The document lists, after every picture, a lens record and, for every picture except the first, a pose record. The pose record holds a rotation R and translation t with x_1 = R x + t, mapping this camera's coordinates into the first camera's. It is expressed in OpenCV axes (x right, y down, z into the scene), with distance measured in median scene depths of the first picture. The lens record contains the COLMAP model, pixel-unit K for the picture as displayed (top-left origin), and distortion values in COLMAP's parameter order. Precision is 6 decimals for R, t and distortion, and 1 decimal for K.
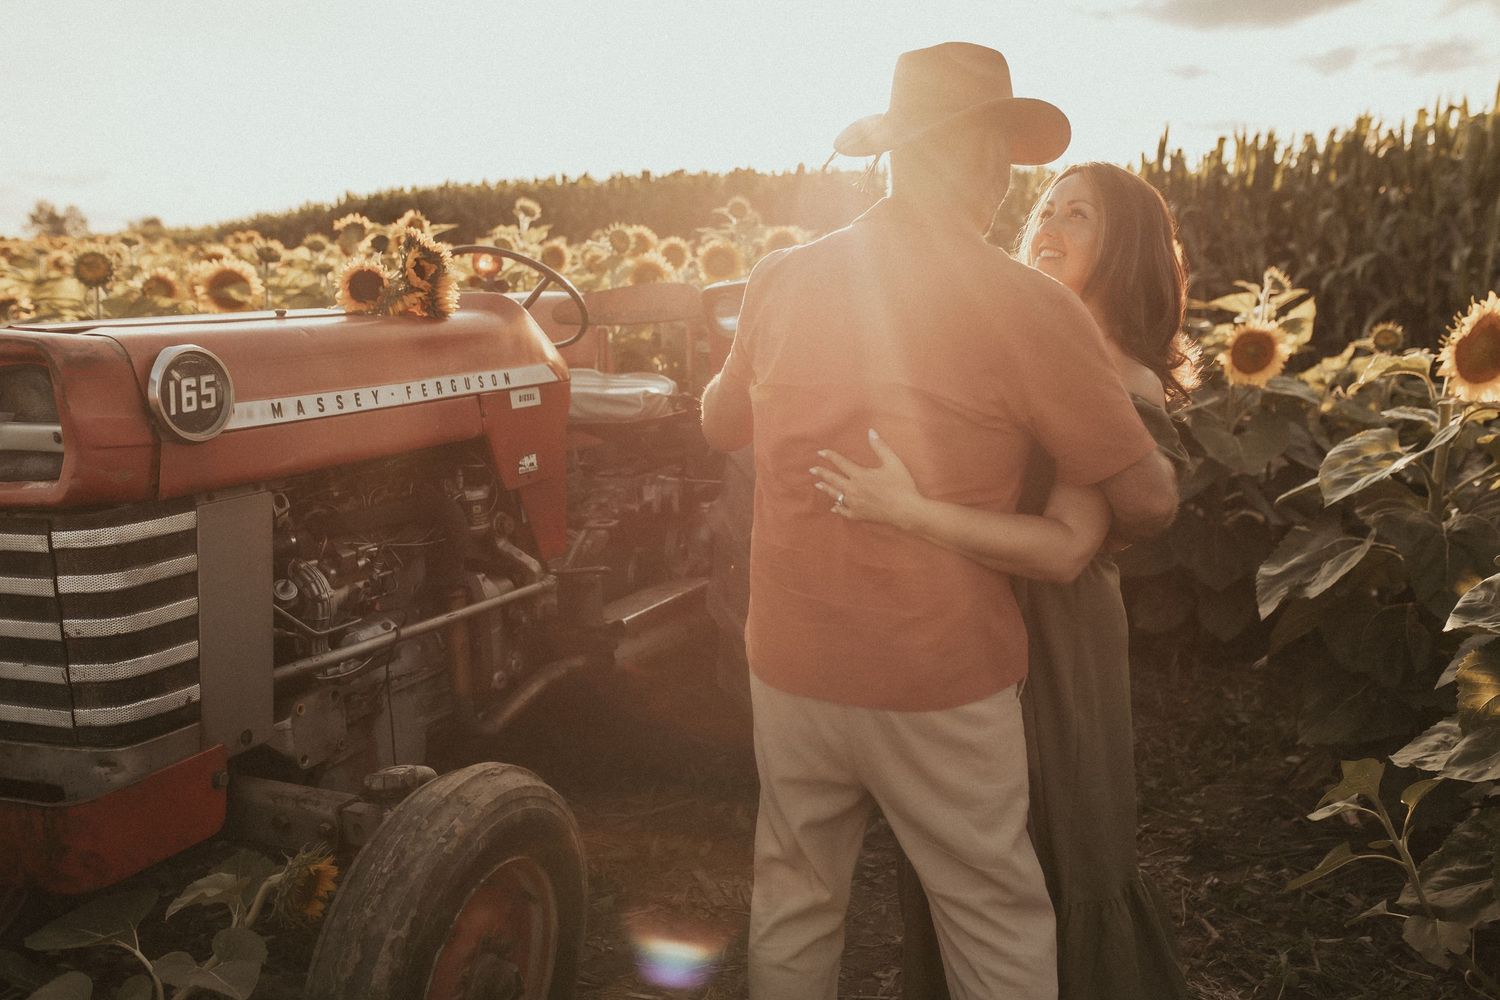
lens RADIAL K [[1341.5, 0, 733.9], [0, 1341.5, 508.2], [0, 0, 1]] dist [-0.002219, 0.010901]
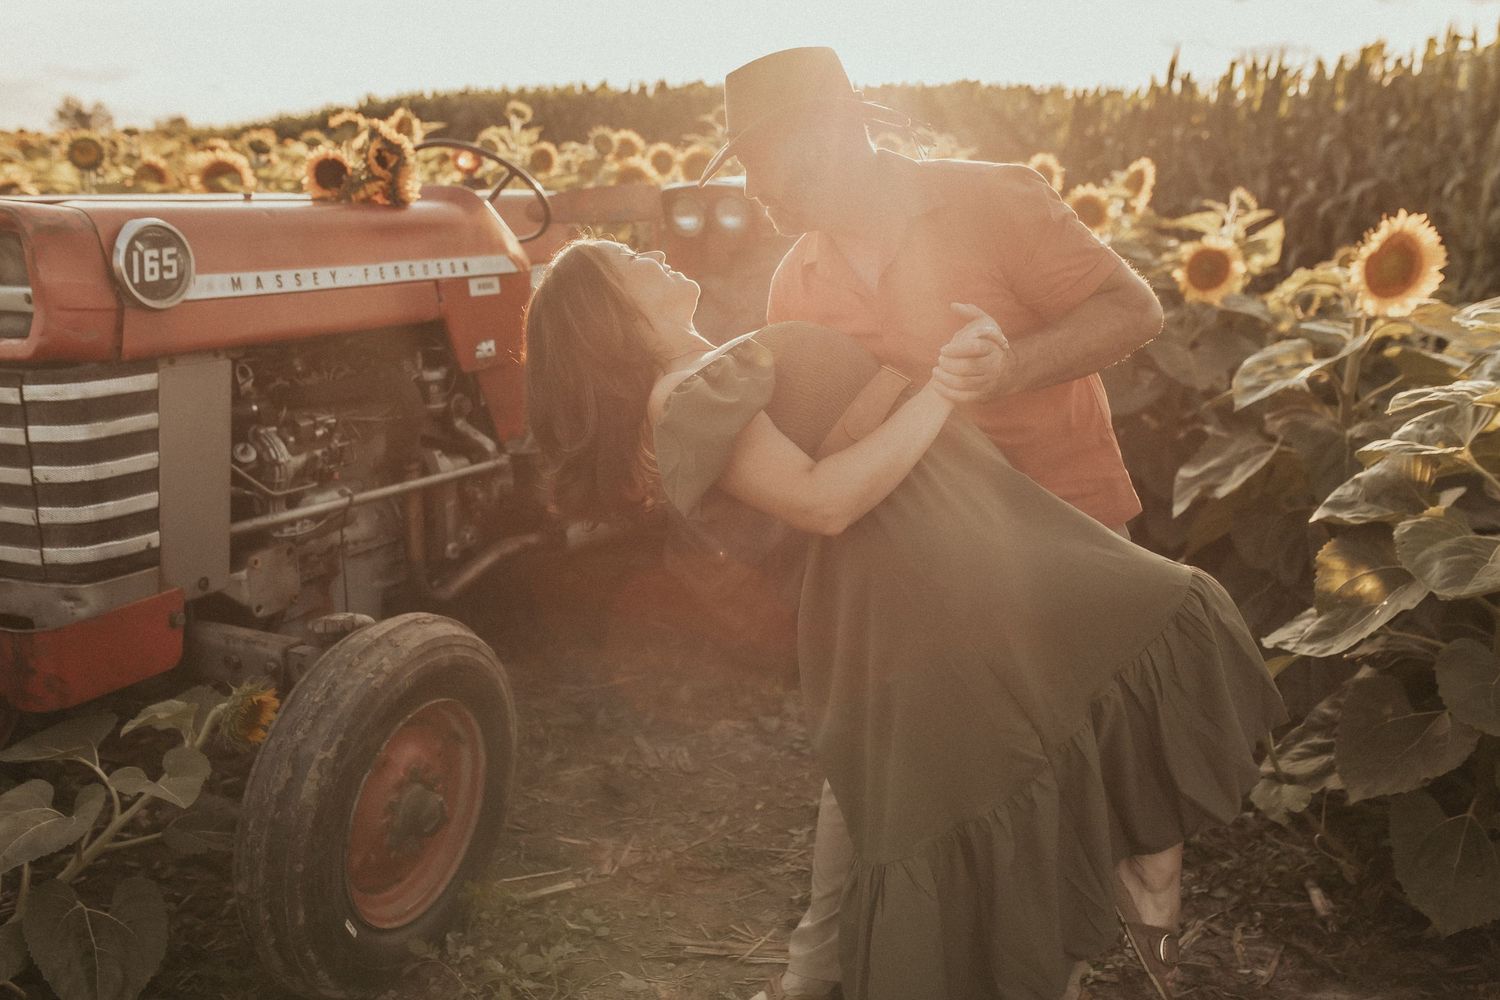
lens RADIAL K [[1343.3, 0, 731.7], [0, 1343.3, 481.6], [0, 0, 1]] dist [-0.002055, 0.004648]
pose [[0.999384, 0.031662, -0.015166, 0.065922], [-0.031015, 0.998672, 0.041139, 0.024052], [0.016448, -0.040643, 0.999038, -0.067243]]
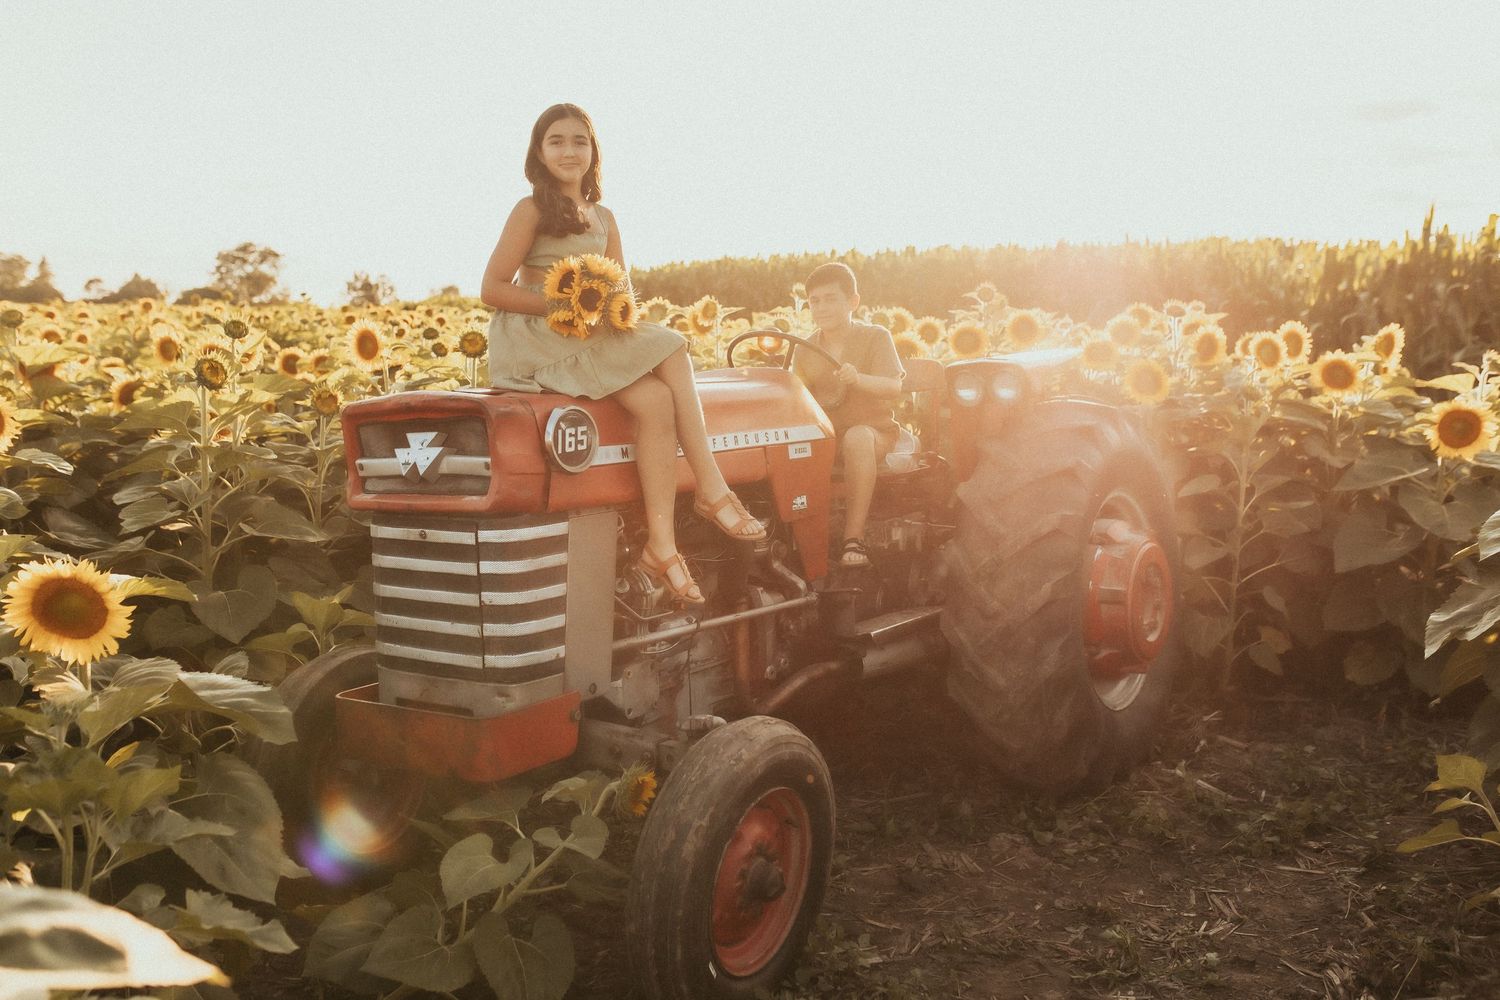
lens RADIAL K [[1343.3, 0, 731.7], [0, 1343.3, 481.6], [0, 0, 1]] dist [-0.002055, 0.004648]
pose [[0.980863, 0.029142, -0.192506, 0.029246], [-0.042156, 0.997068, -0.063858, 0.033502], [0.190080, 0.070751, 0.979216, -0.276566]]
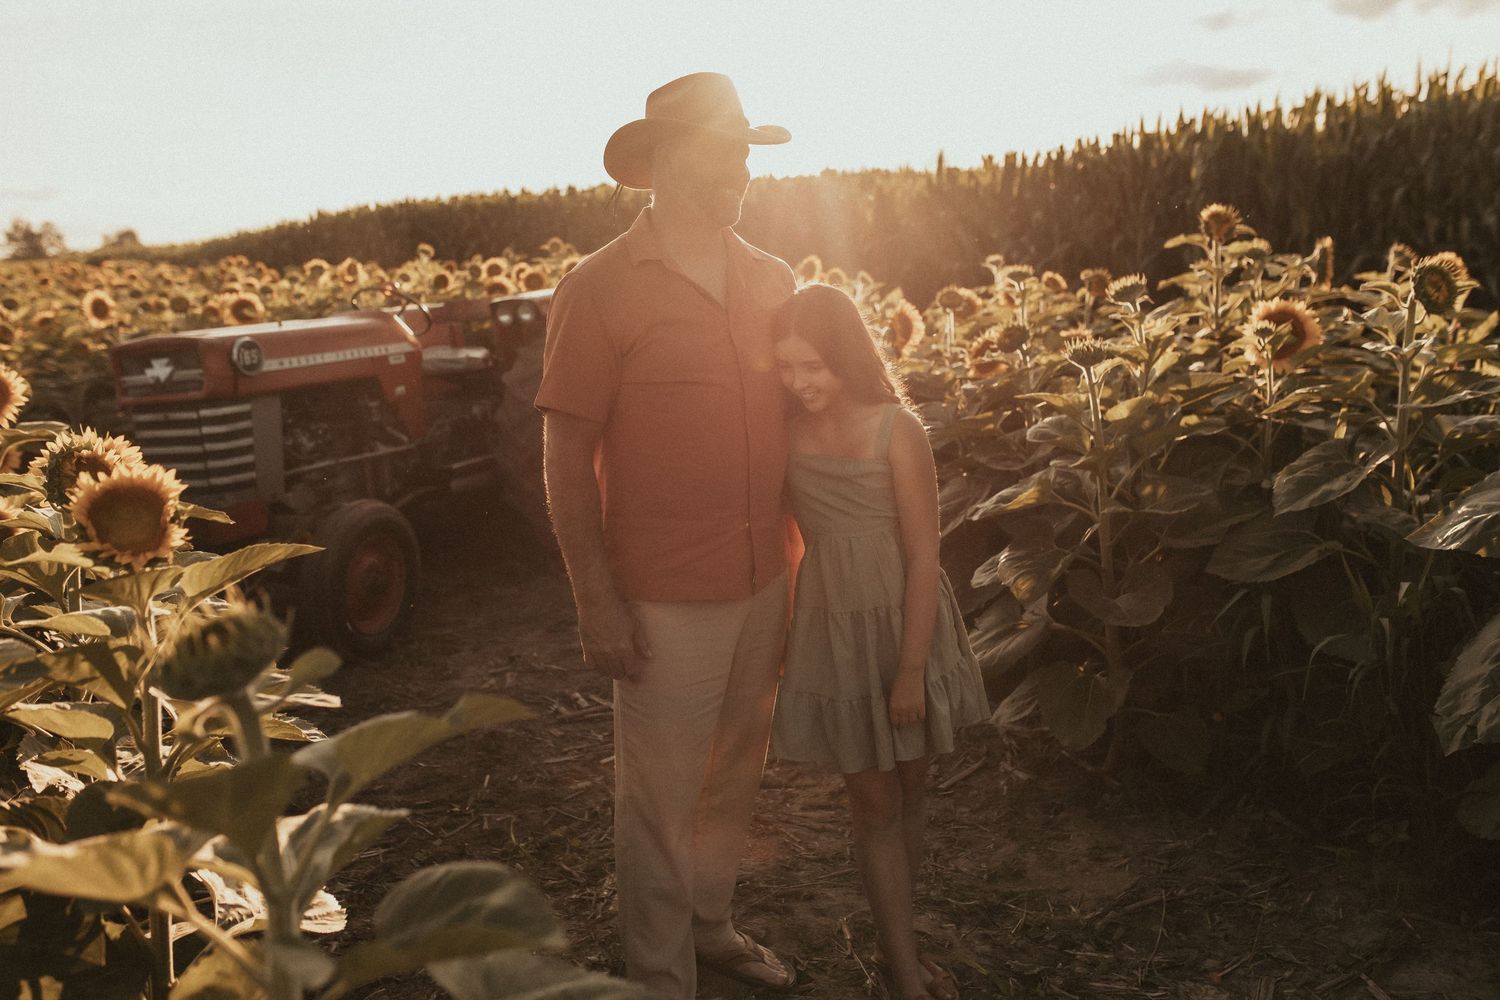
lens RADIAL K [[1343.3, 0, 731.7], [0, 1343.3, 481.6], [0, 0, 1]] dist [-0.002055, 0.004648]
pose [[0.999026, -0.043381, 0.008033, 0.374776], [0.043459, 0.999007, -0.009840, 0.167215], [-0.007598, 0.010180, 0.999919, -1.207480]]
